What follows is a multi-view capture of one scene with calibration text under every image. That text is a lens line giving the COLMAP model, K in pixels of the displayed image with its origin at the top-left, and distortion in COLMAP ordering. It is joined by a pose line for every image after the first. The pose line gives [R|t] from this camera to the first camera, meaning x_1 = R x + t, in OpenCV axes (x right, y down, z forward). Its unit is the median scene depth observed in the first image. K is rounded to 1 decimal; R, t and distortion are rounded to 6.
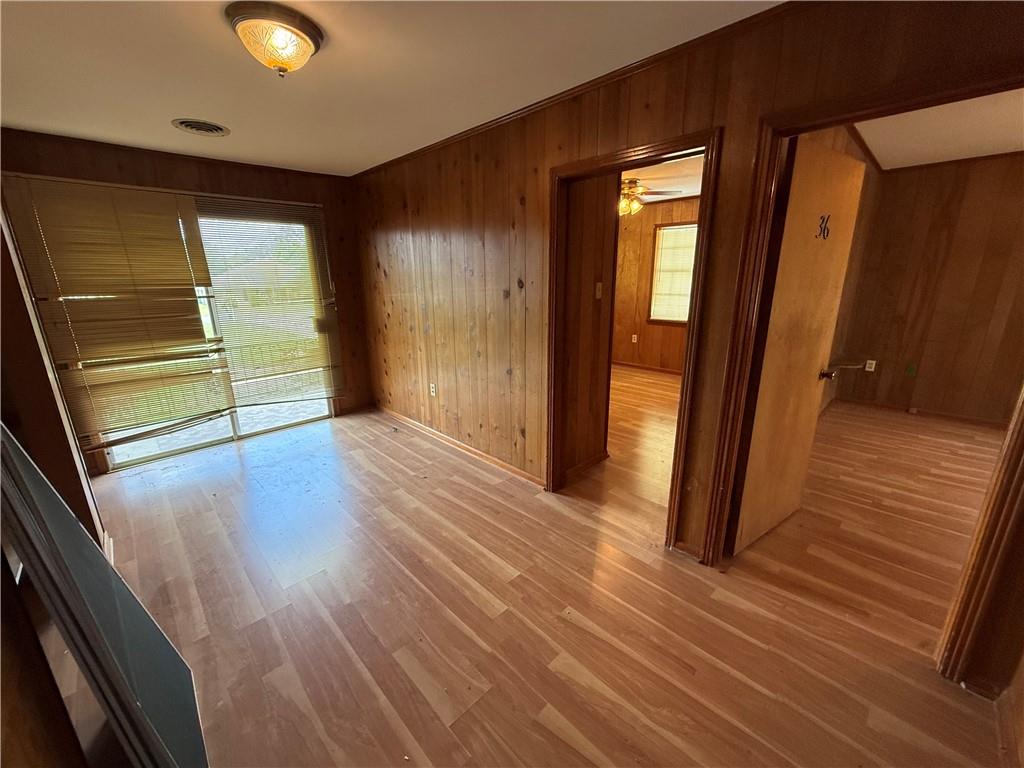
lens RADIAL K [[408.2, 0, 514.2], [0, 408.2, 385.9], [0, 0, 1]] dist [-0.001568, 0.000081]
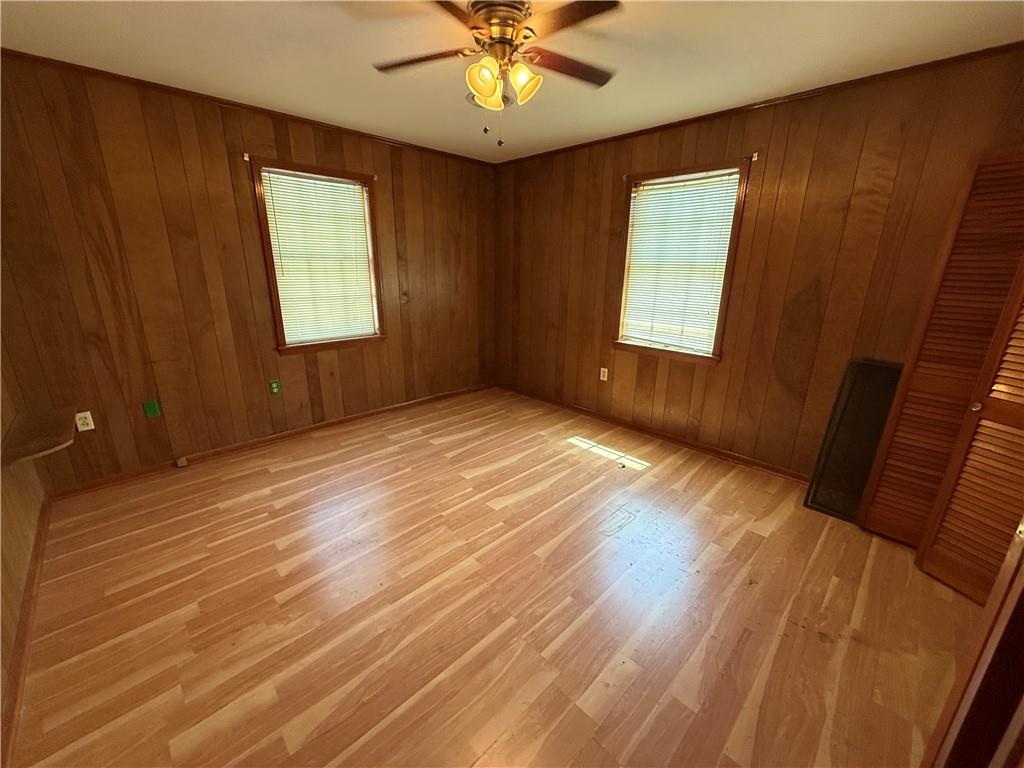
lens RADIAL K [[408.2, 0, 508.7], [0, 408.2, 387.3], [0, 0, 1]] dist [-0.001568, 0.000081]
pose [[0.003489, -0.277401, 0.960748, 0.428665], [0.248975, 0.930740, 0.267833, -0.124307], [-0.968504, 0.238268, 0.072313, 0.467212]]
